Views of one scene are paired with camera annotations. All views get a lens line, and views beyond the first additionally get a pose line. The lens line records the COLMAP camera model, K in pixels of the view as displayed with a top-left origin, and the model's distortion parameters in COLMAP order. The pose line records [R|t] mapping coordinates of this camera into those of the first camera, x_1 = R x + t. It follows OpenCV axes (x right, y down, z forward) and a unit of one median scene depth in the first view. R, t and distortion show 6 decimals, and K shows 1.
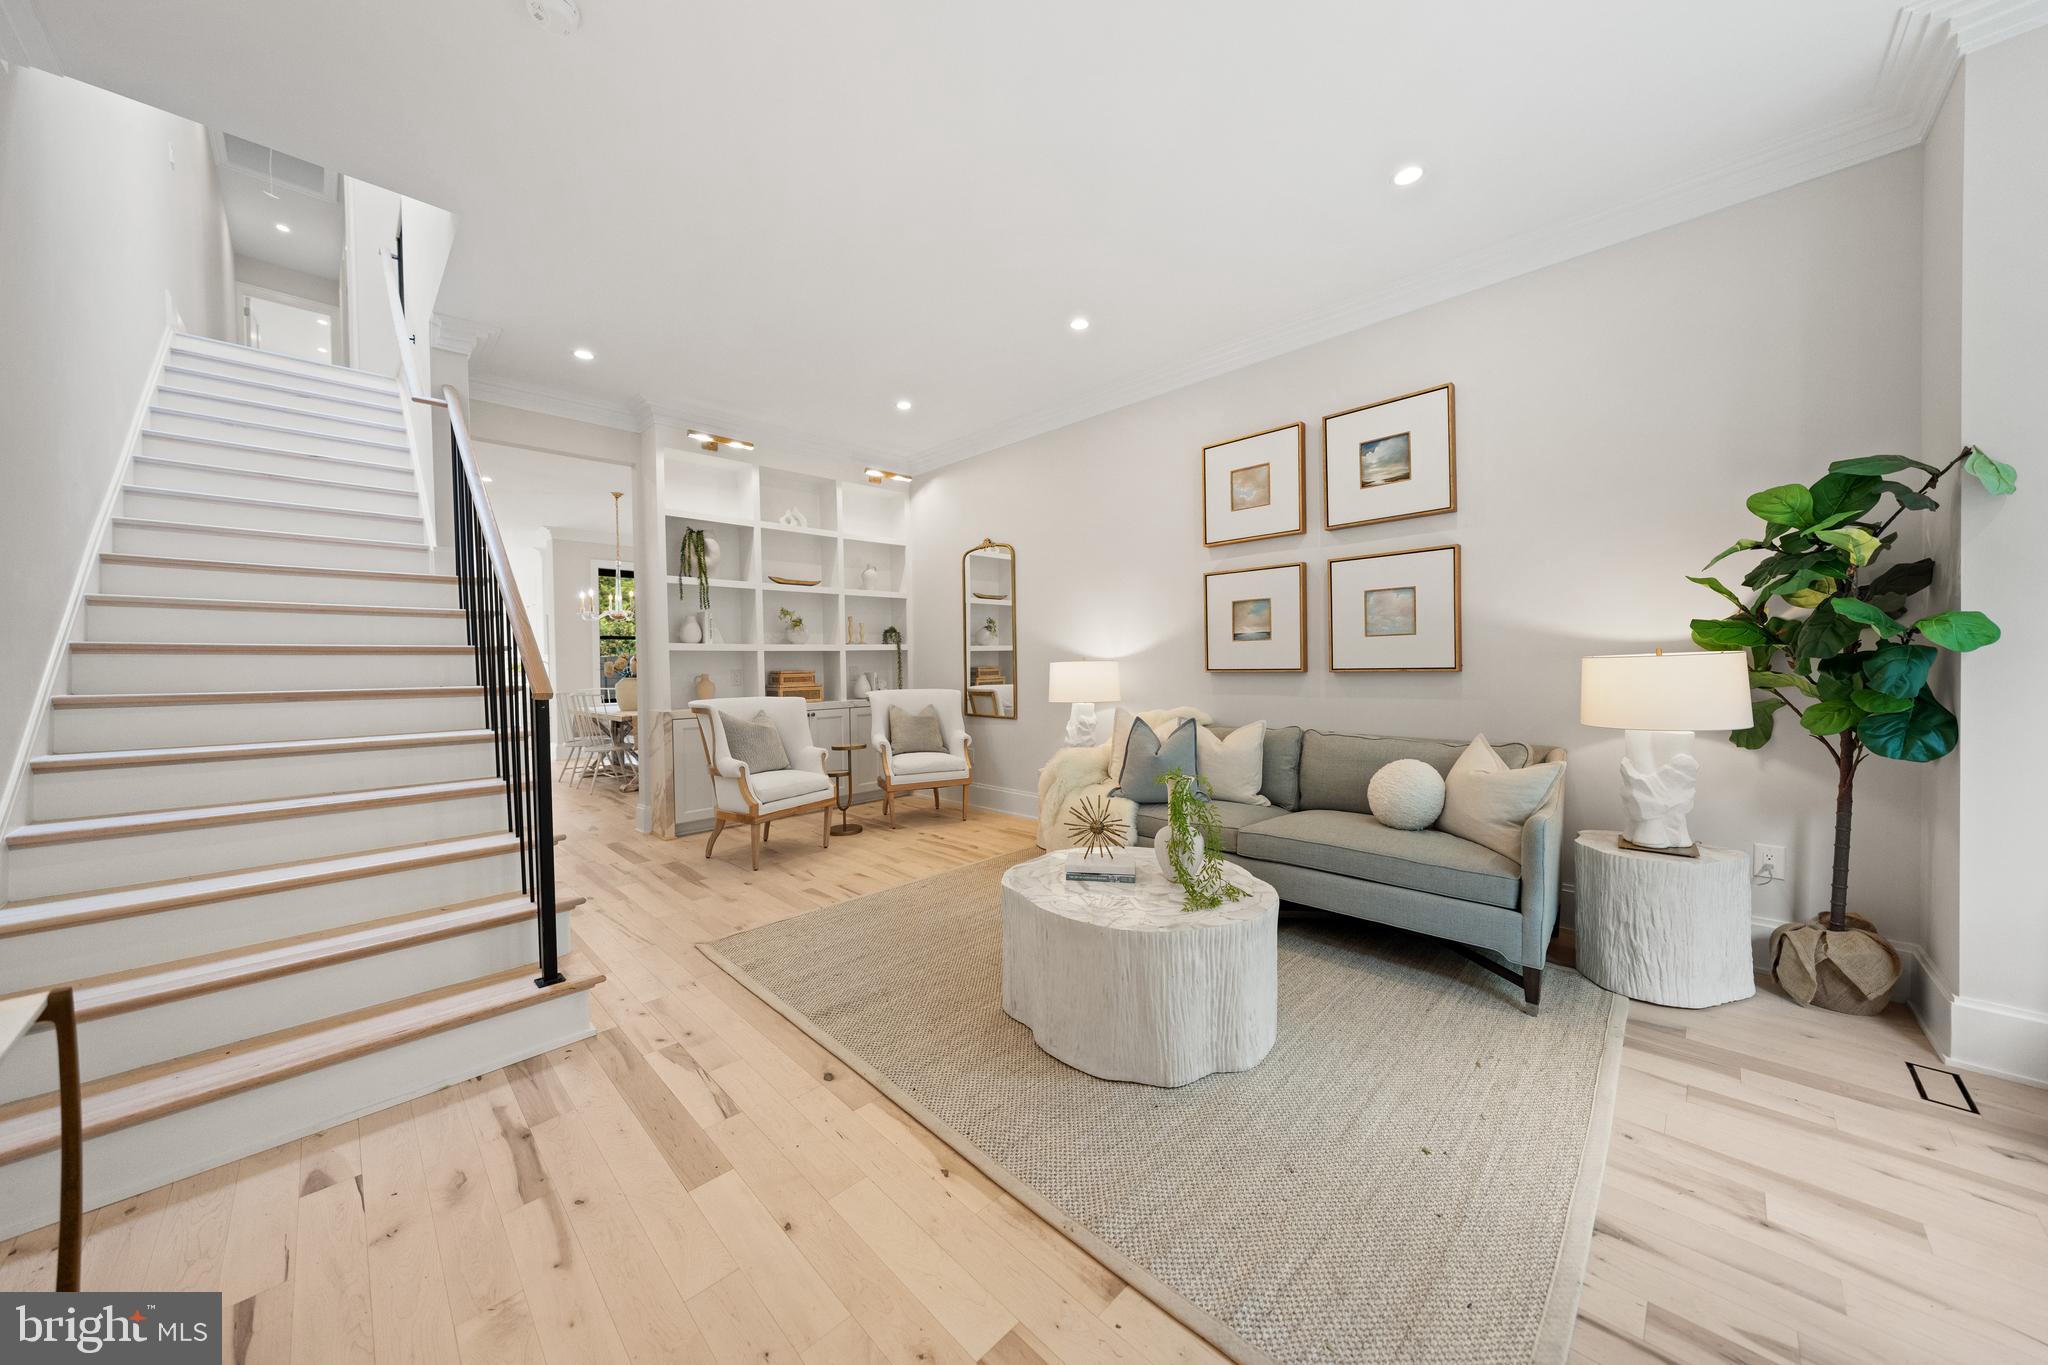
lens RADIAL K [[679.4, 0, 1025.3], [0, 679.4, 676.2], [0, 0, 1]] dist [-0.000730, -0.000065]
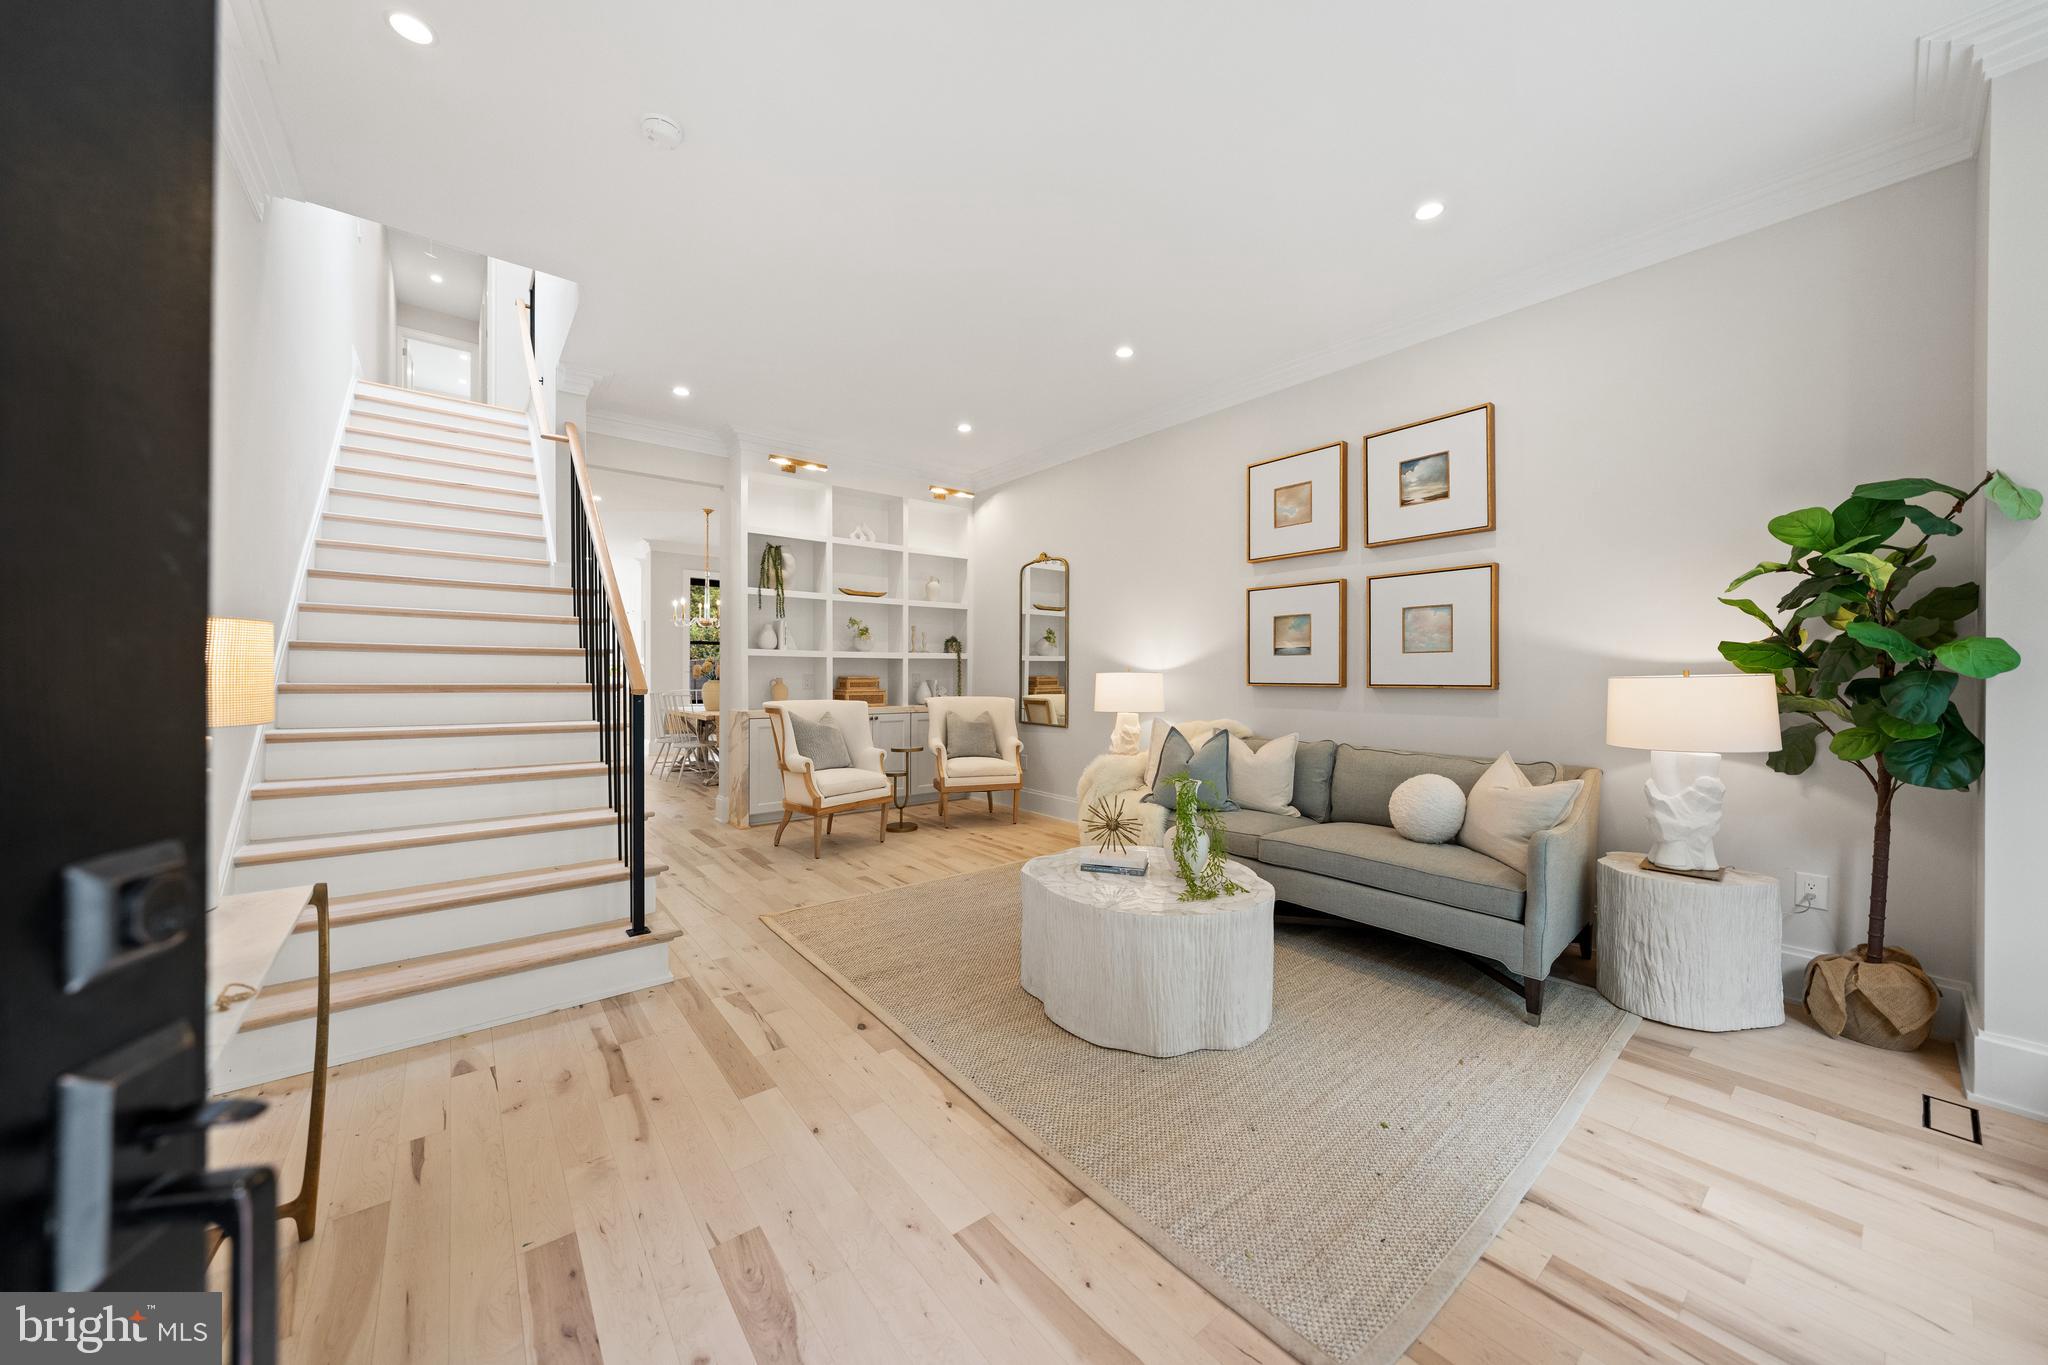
lens RADIAL K [[679.4, 0, 1019.2], [0, 679.4, 678.4], [0, 0, 1]] dist [-0.000730, -0.000065]
pose [[0.993984, 0.020193, -0.107646, 0.073811], [-0.021488, 0.999710, -0.010884, 0.004138], [0.107395, 0.013131, 0.994130, -0.104985]]
